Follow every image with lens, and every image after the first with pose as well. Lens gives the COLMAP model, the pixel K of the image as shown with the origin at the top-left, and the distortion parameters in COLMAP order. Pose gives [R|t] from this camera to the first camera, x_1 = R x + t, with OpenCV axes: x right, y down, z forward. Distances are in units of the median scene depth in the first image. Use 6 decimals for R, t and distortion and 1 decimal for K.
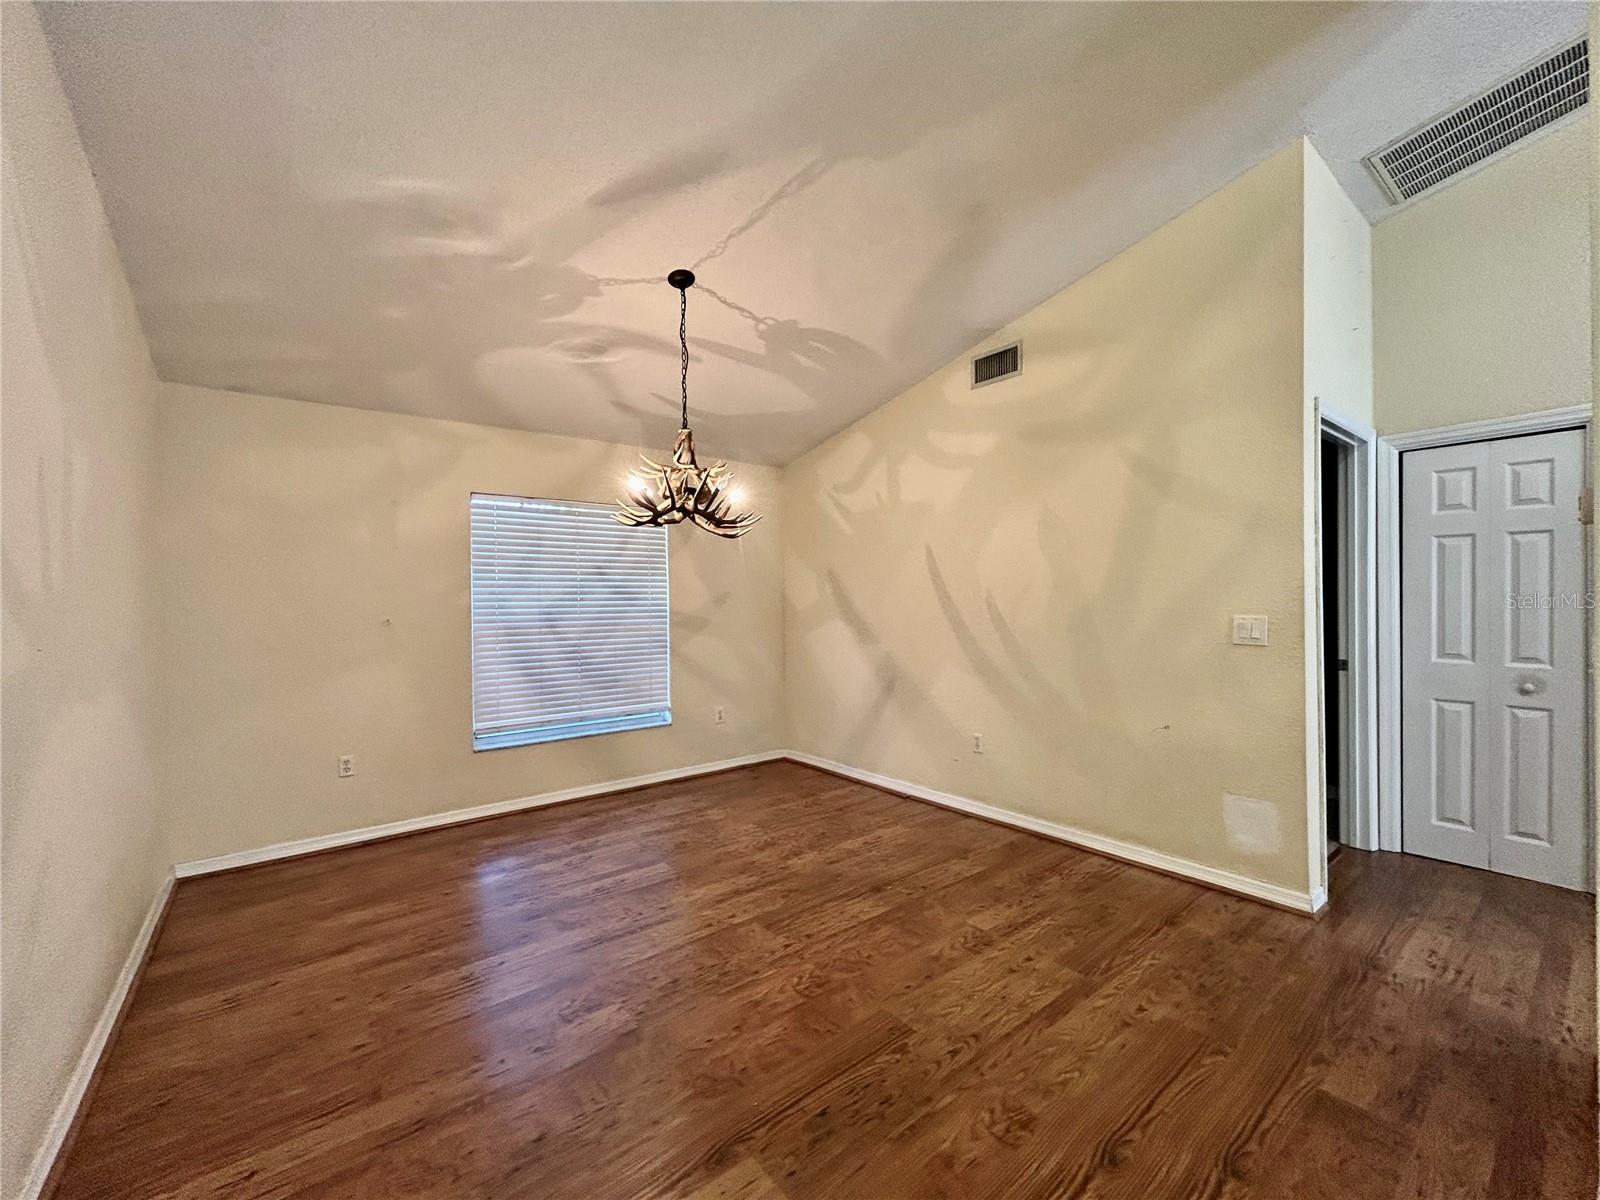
lens RADIAL K [[649.6, 0, 806.6], [0, 649.6, 600.9], [0, 0, 1]] dist [0.001475, -0.000402]
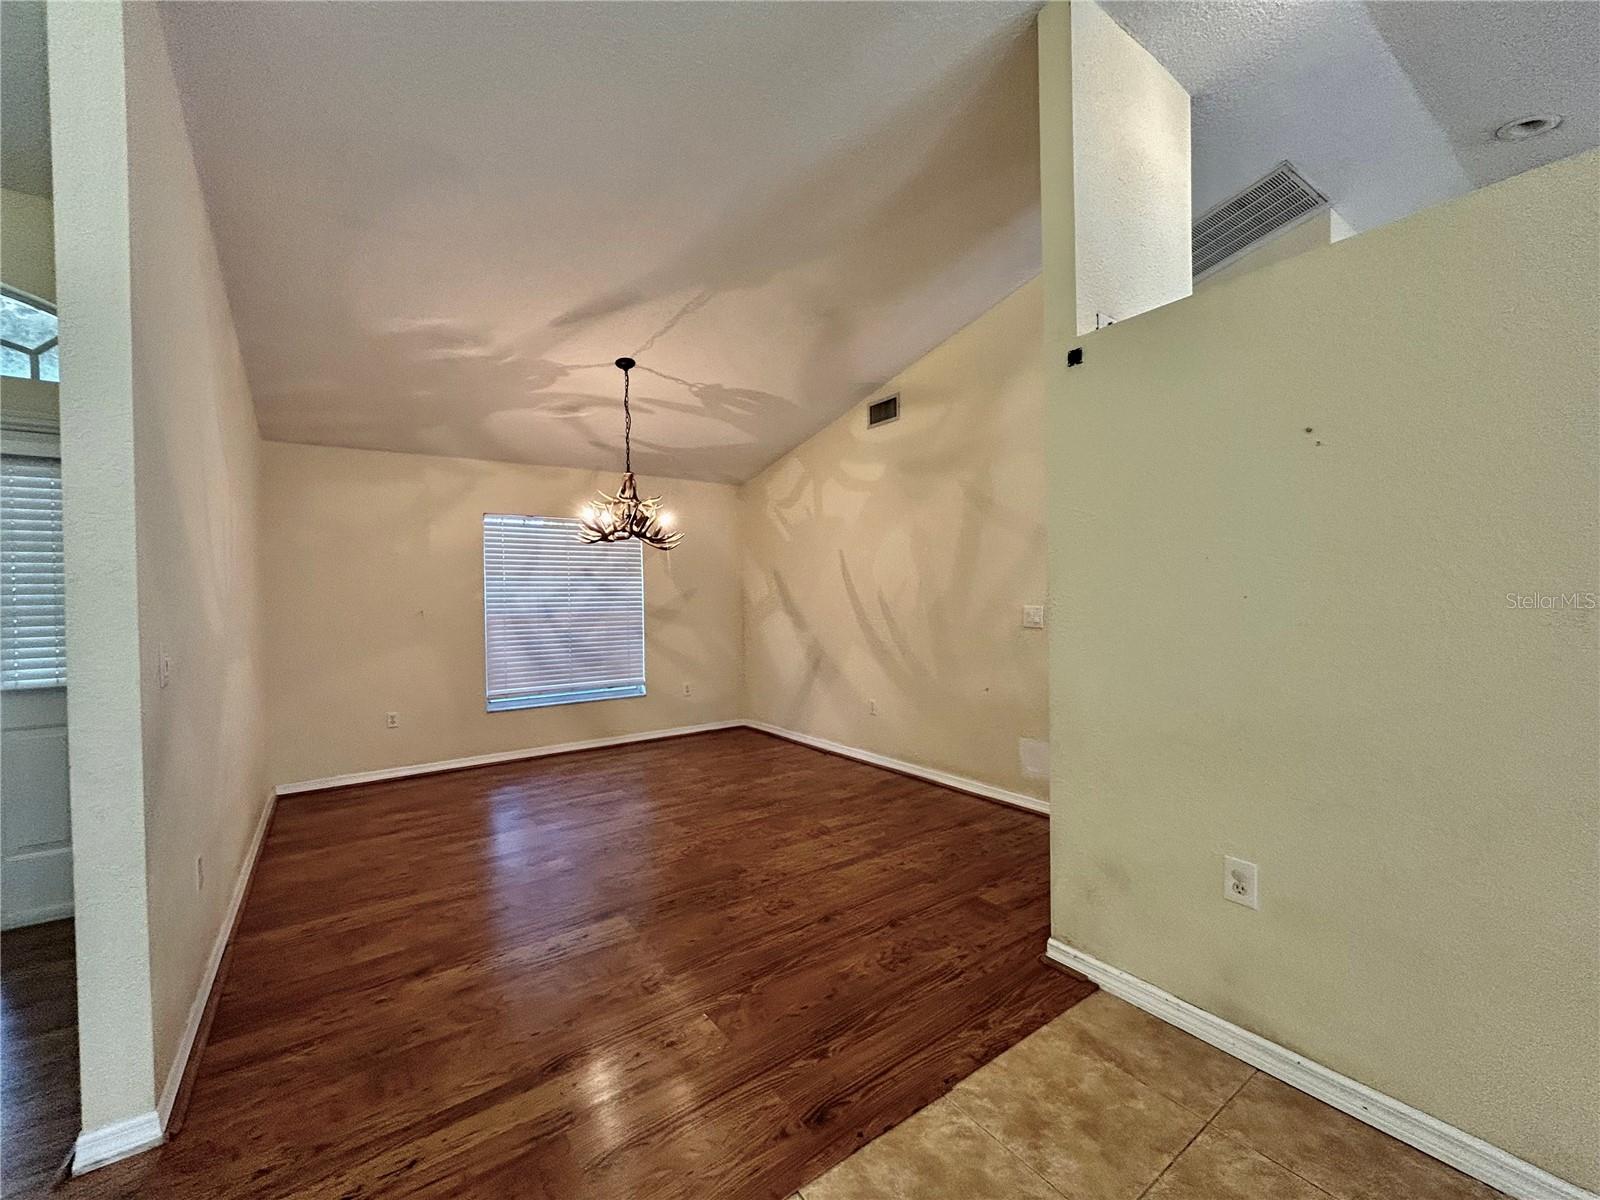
lens RADIAL K [[649.6, 0, 805.3], [0, 649.6, 601.4], [0, 0, 1]] dist [0.001475, -0.000402]
pose [[0.998882, -0.002012, -0.047237, 0.236320], [0.002426, 0.999959, 0.008716, 0.000026], [0.047217, -0.008821, 0.998846, -0.341209]]
